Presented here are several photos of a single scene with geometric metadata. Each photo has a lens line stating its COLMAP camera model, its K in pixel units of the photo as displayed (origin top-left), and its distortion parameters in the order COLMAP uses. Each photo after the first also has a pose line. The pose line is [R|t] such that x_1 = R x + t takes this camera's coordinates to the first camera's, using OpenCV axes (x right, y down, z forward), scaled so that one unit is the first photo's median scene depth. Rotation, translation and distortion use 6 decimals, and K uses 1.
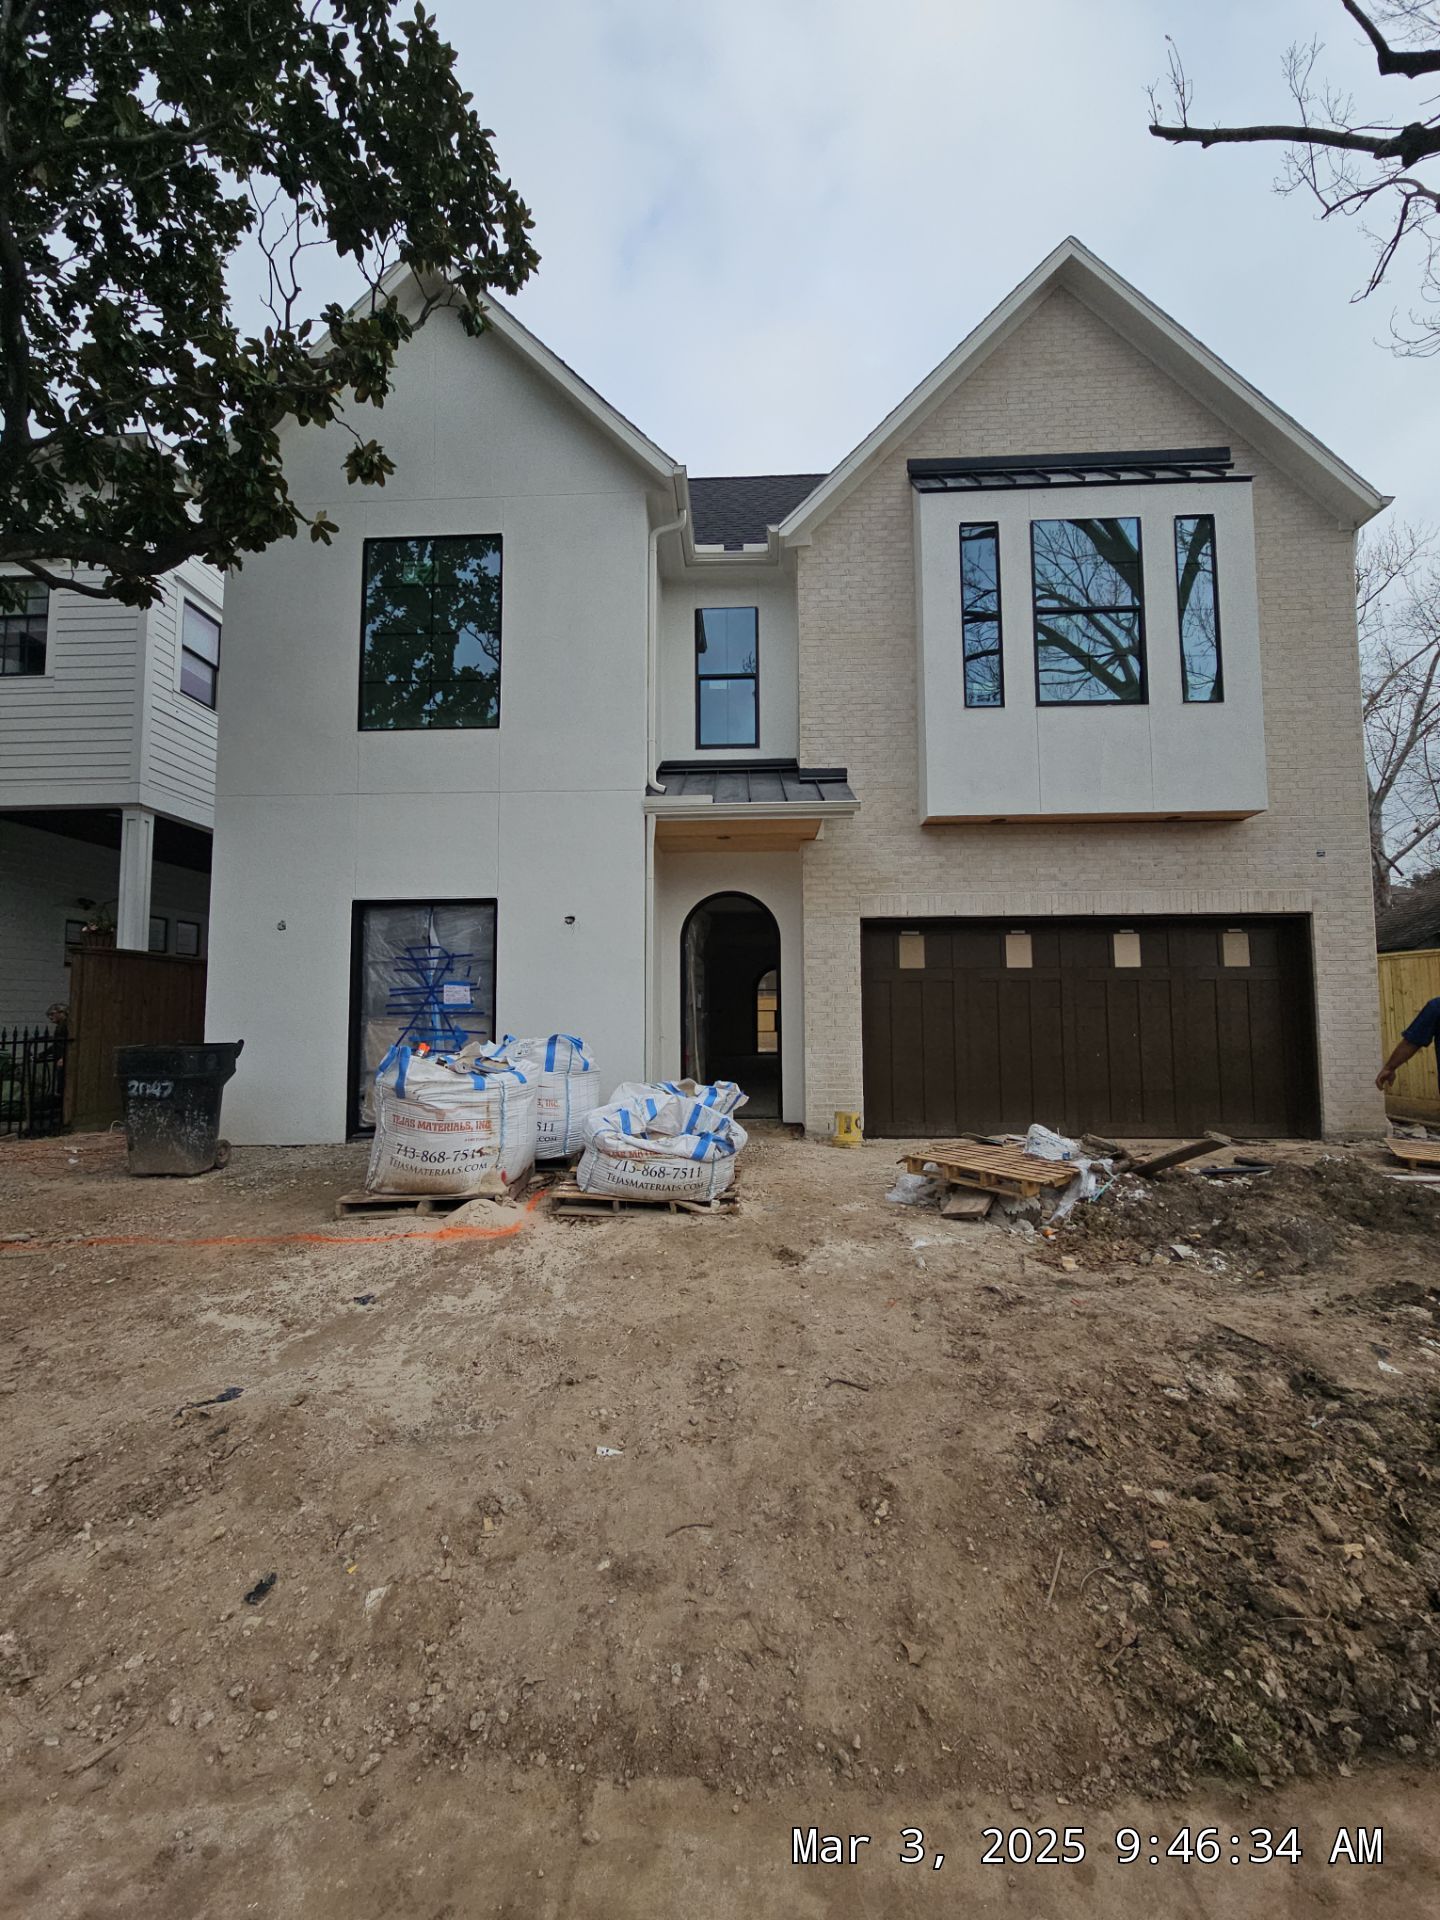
lens RADIAL K [[787.3, 0, 710.5], [0, 787.3, 957.2], [0, 0, 1]] dist [0.001467, 0.000325]
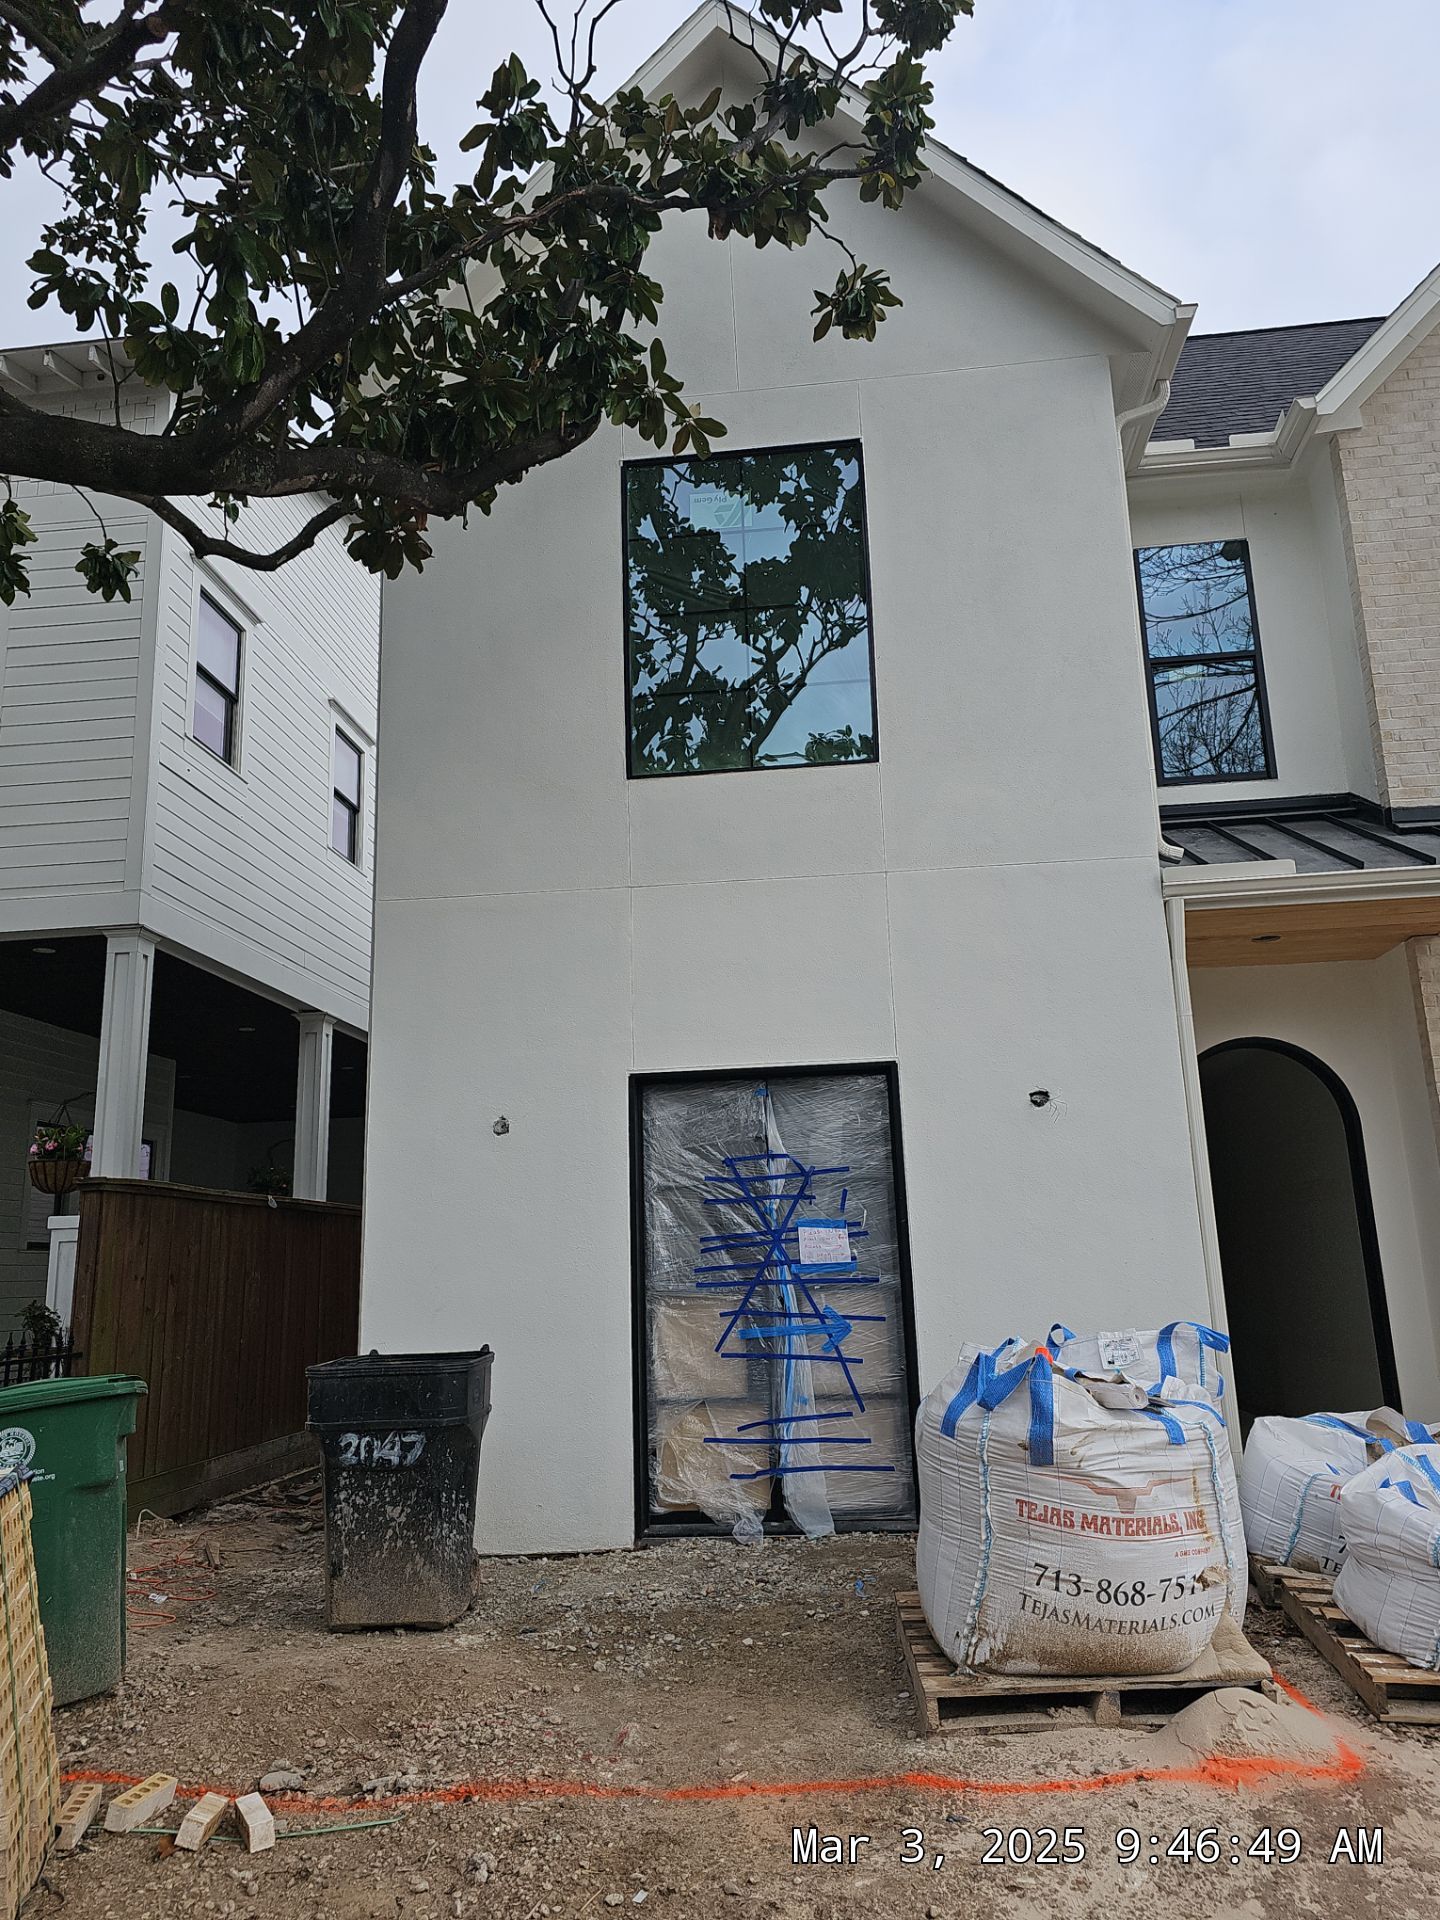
lens RADIAL K [[1354.9, 0, 721.5], [0, 1354.9, 943.0], [0, 0, 1]] dist [0.056688, -0.034774]
pose [[0.997622, -0.040750, -0.055586, -0.328861], [0.031226, 0.986205, -0.162557, -0.007187], [0.061444, 0.160435, 0.985132, 0.052367]]
